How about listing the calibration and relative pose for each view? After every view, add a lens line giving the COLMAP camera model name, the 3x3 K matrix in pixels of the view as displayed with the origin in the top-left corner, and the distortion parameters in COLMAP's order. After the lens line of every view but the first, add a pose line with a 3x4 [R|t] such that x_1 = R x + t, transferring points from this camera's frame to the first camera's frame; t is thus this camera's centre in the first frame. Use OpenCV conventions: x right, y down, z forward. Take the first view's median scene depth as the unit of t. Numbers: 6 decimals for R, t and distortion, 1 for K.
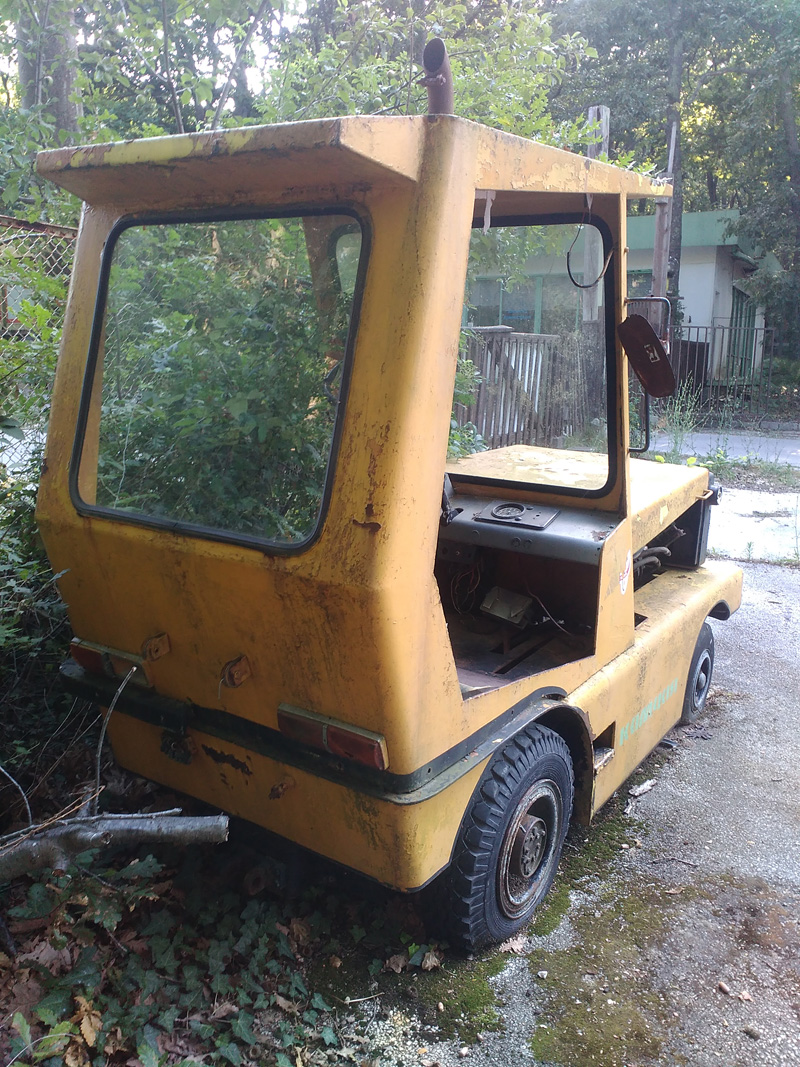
lens RADIAL K [[932.4, 0, 400.9], [0, 932.4, 535.8], [0, 0, 1]] dist [-0.004736, -0.014427]
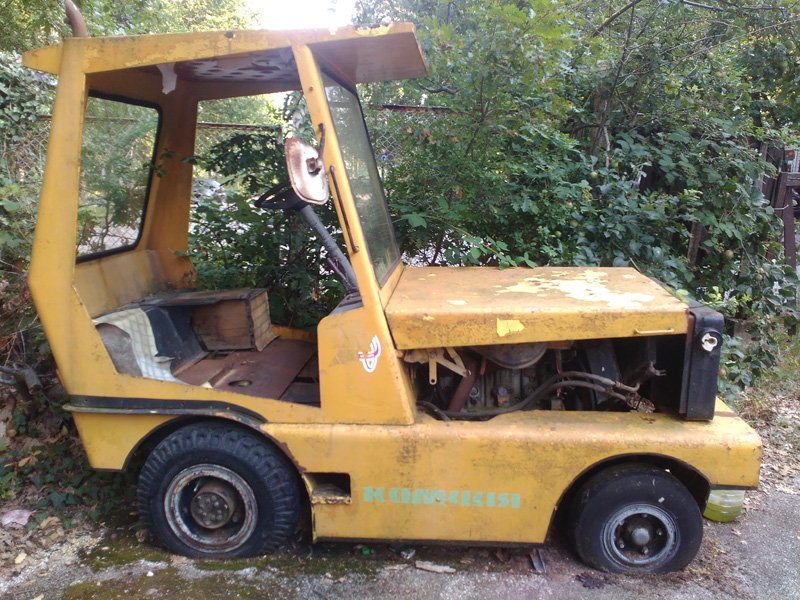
lens RADIAL K [[699.1, 0, 402.0], [0, 699.1, 301.5], [0, 0, 1]] dist [-0.004736, -0.014427]
pose [[0.479618, 0.145139, -0.865391, 1.254945], [-0.184418, 0.980871, 0.062299, -0.110511], [0.857879, 0.129714, 0.497210, 0.721291]]
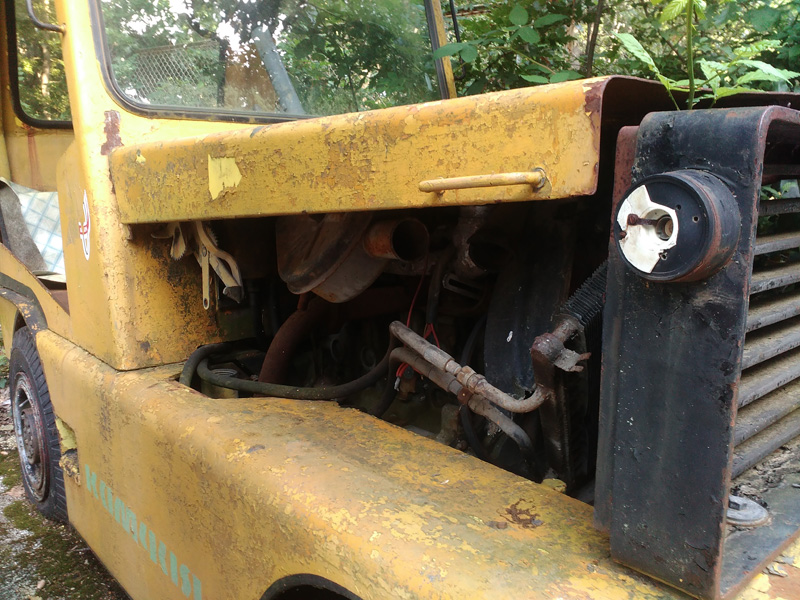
lens RADIAL K [[699.1, 0, 394.1], [0, 699.1, 298.0], [0, 0, 1]] dist [-0.004736, -0.014427]
pose [[-0.283345, 0.150805, -0.947087, 0.803320], [-0.212580, 0.953115, 0.215364, -0.079589], [0.935161, 0.262354, -0.238002, 1.645286]]
